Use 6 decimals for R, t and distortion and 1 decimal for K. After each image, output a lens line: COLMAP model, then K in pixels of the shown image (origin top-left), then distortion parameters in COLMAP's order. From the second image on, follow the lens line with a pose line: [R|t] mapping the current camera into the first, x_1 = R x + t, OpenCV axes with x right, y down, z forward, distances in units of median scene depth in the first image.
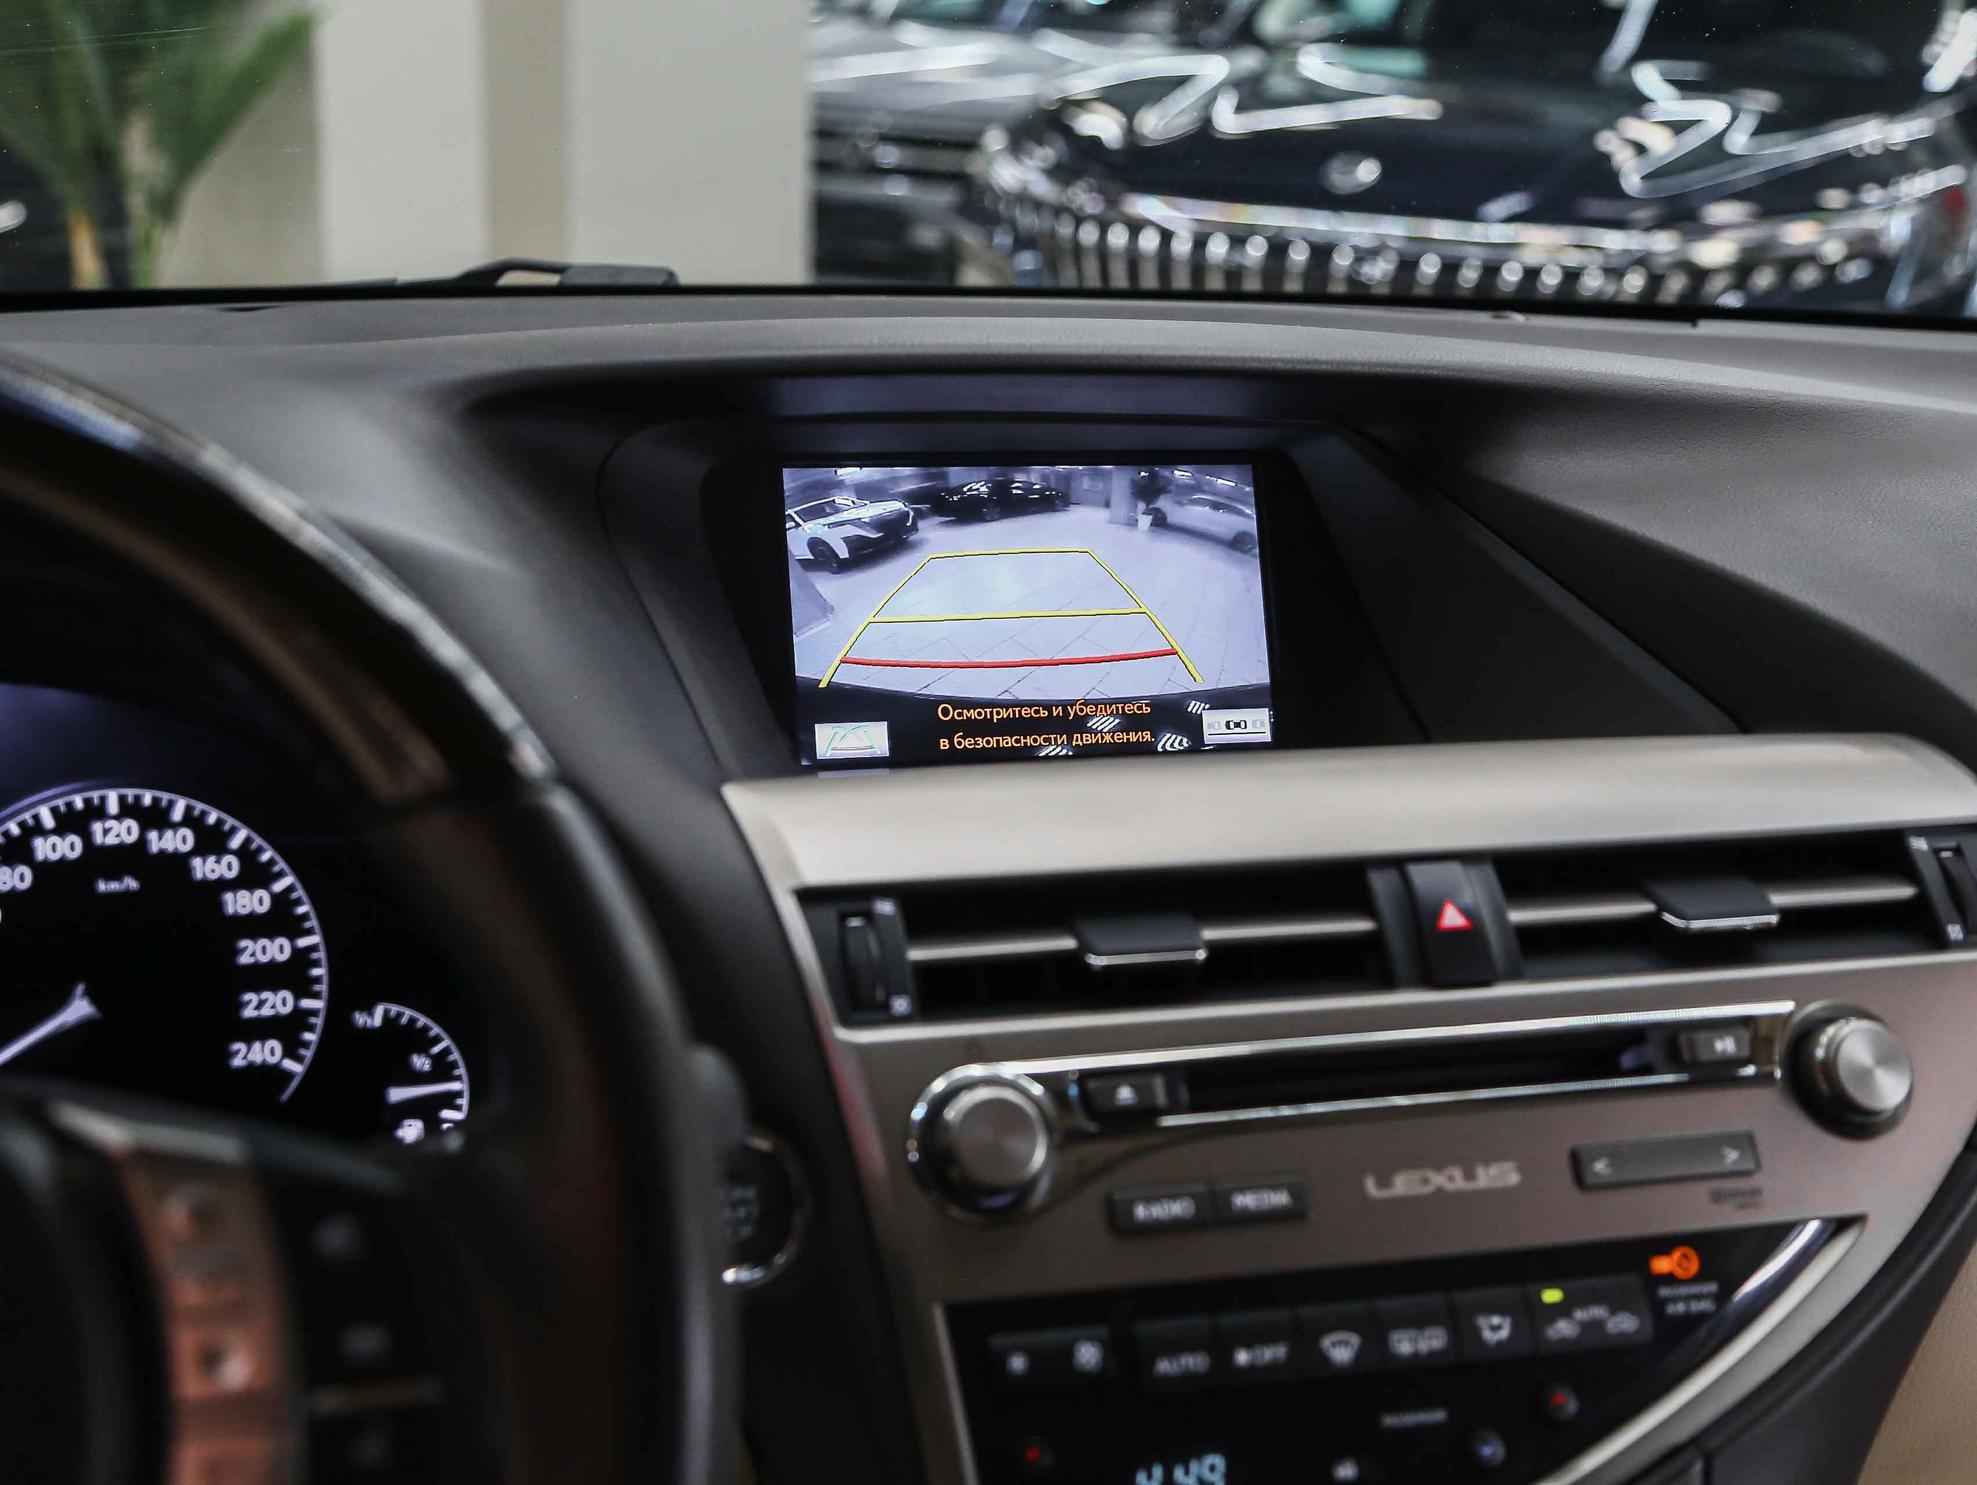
lens RADIAL K [[2652.2, 0, 980.4], [0, 2652.2, 744.7], [0, 0, 1]] dist [0.065090, 0.000000]
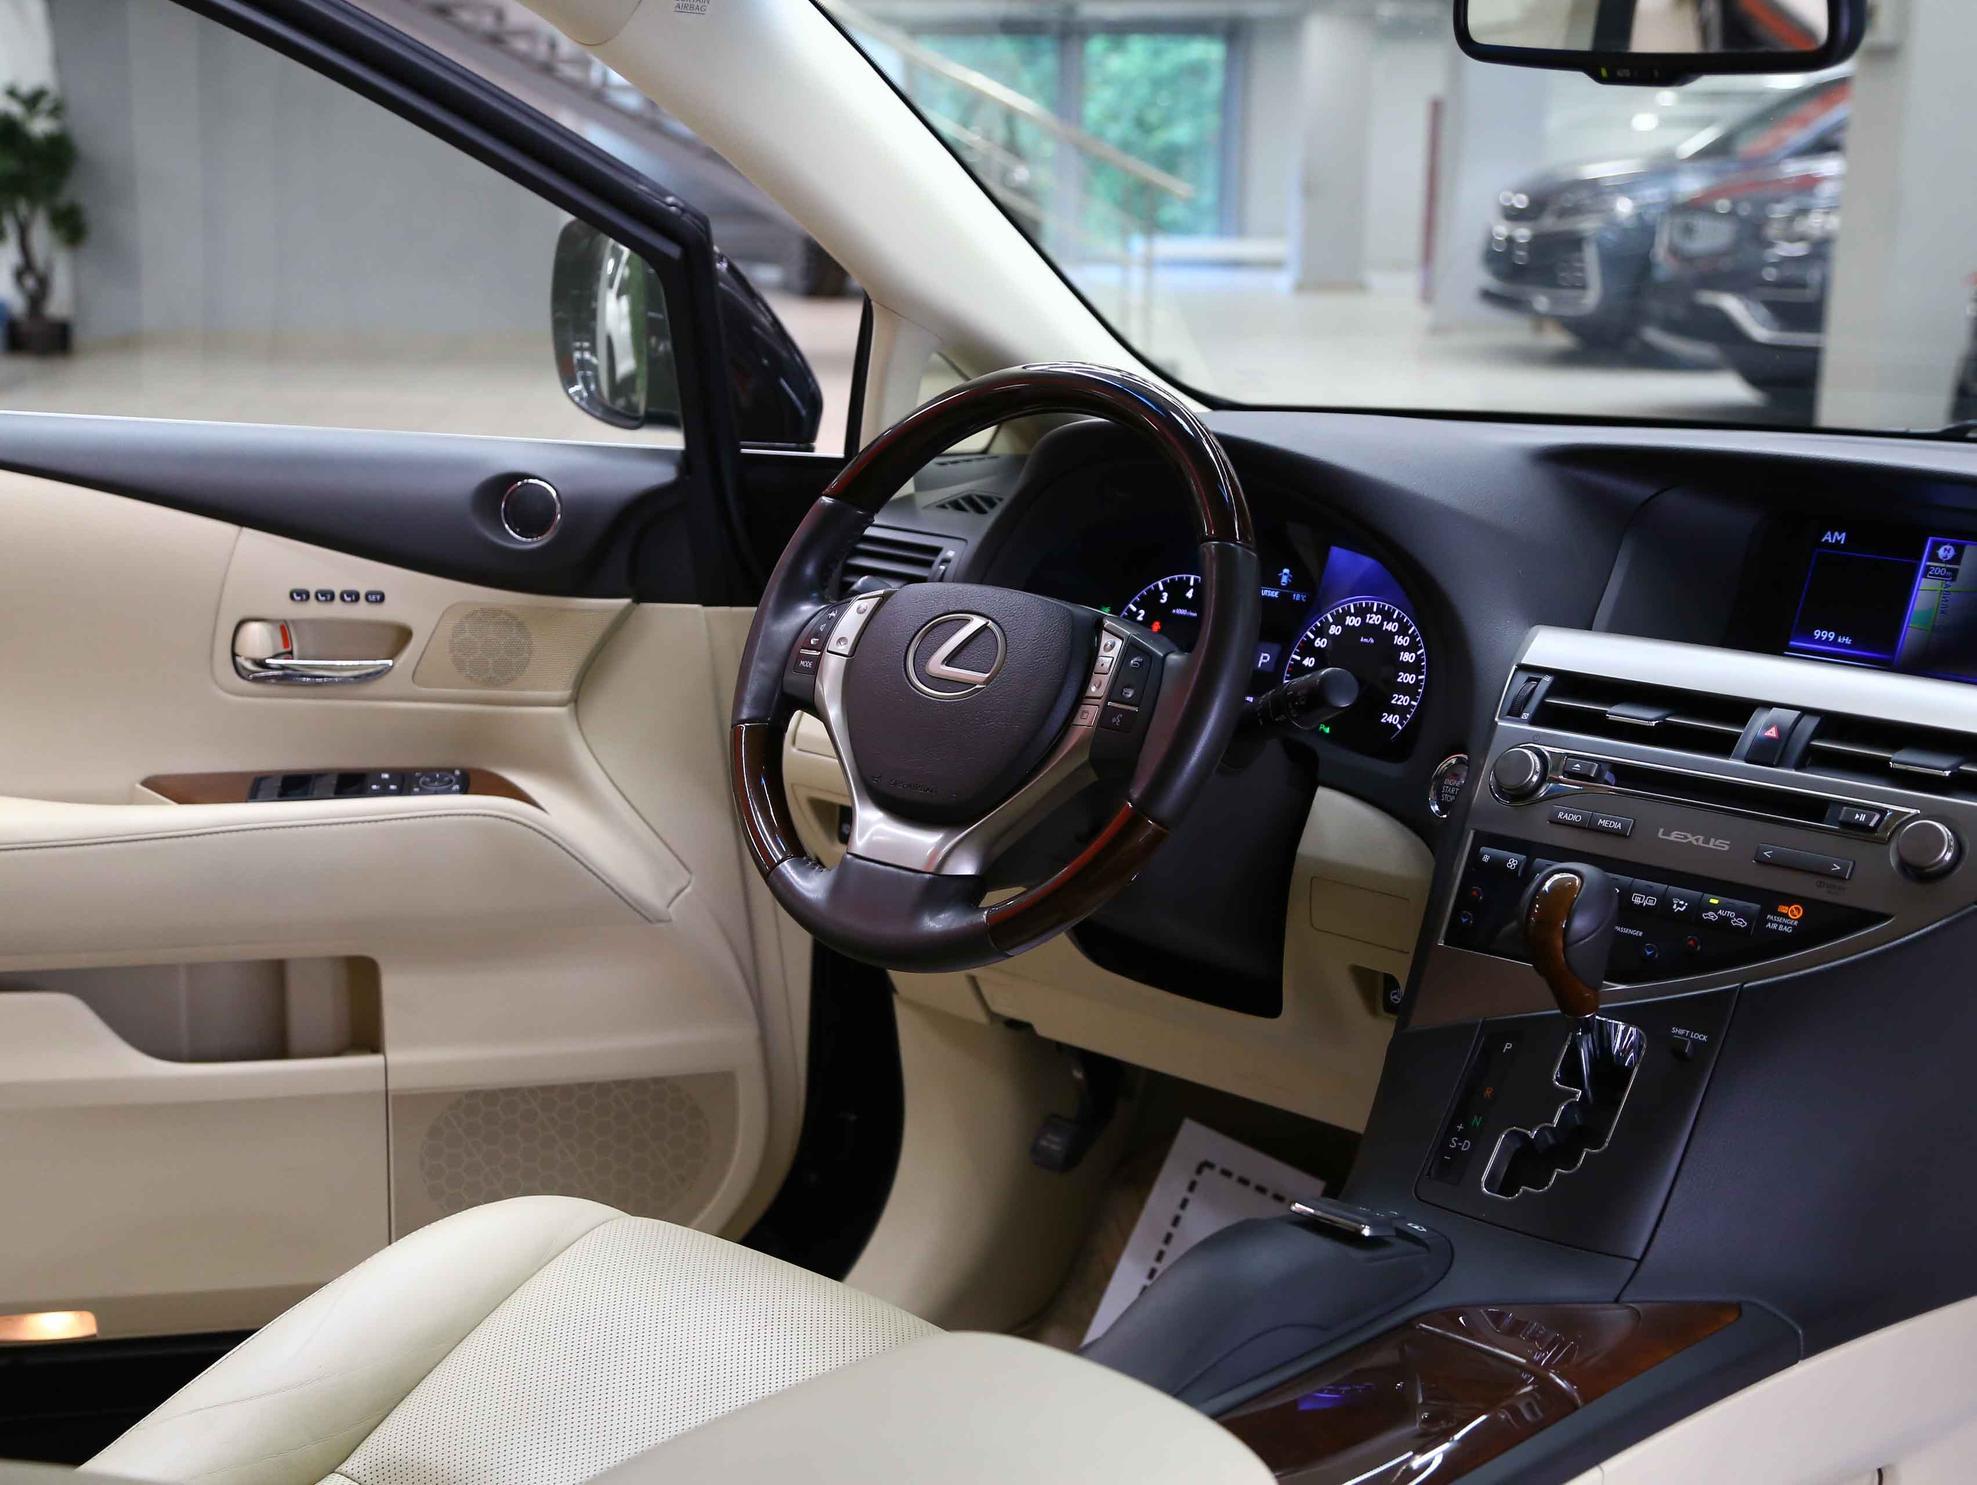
lens RADIAL K [[2652.2, 0, 973.9], [0, 2652.2, 762.2], [0, 0, 1]] dist [0.065090, 0.000000]
pose [[0.528387, 0.167980, -0.832220, 1.477246], [-0.225697, 0.972752, 0.053048, 0.111512], [0.818454, 0.159800, 0.551903, -0.575260]]
